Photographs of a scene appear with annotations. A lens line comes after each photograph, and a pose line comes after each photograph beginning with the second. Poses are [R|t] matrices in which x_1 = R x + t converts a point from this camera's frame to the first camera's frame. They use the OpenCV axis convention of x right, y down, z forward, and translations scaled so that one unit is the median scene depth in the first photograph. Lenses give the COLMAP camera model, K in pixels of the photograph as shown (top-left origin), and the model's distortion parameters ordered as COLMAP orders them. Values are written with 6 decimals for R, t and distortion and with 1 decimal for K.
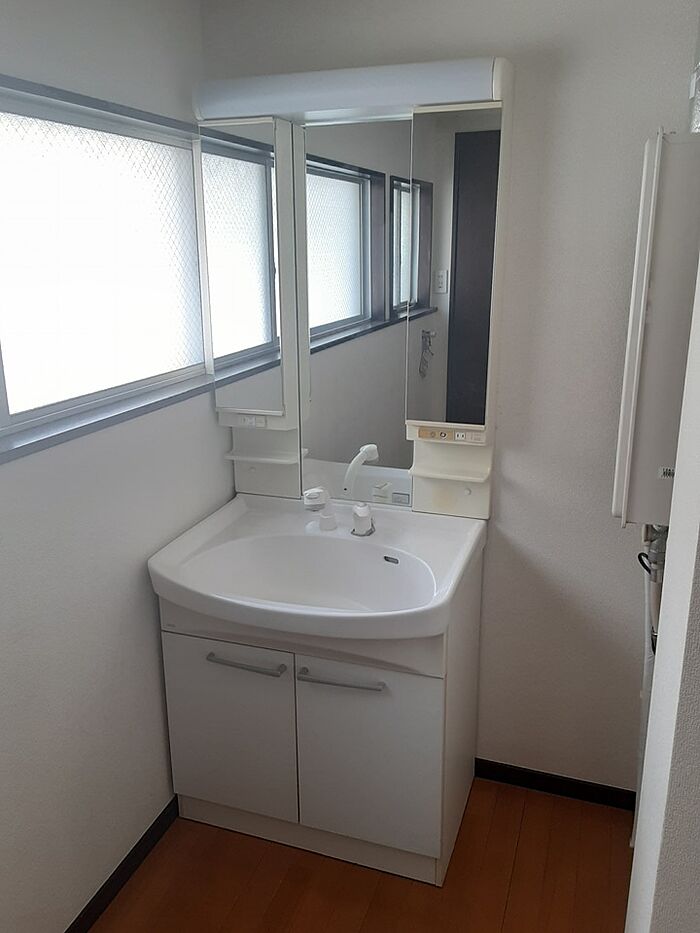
lens RADIAL K [[777.0, 0, 346.7], [0, 777.0, 469.1], [0, 0, 1]] dist [0.074260, -0.069348]
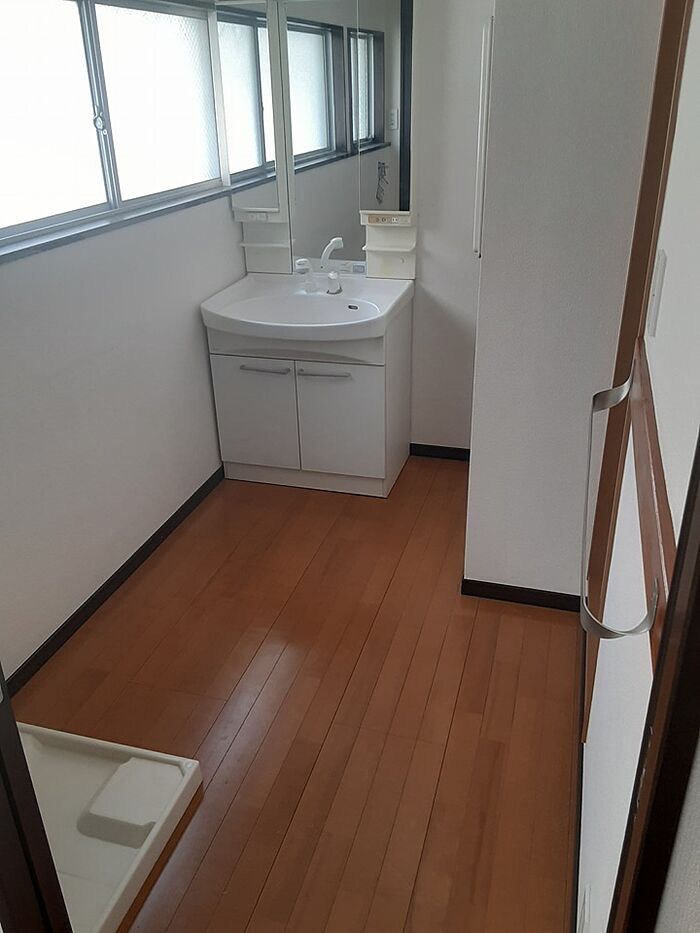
lens RADIAL K [[777.0, 0, 352.1], [0, 777.0, 468.8], [0, 0, 1]] dist [0.074260, -0.069348]
pose [[0.998639, -0.034448, 0.039163, -0.016034], [0.027157, 0.984468, 0.173451, 0.157510], [-0.044529, -0.172152, 0.984063, -0.565965]]
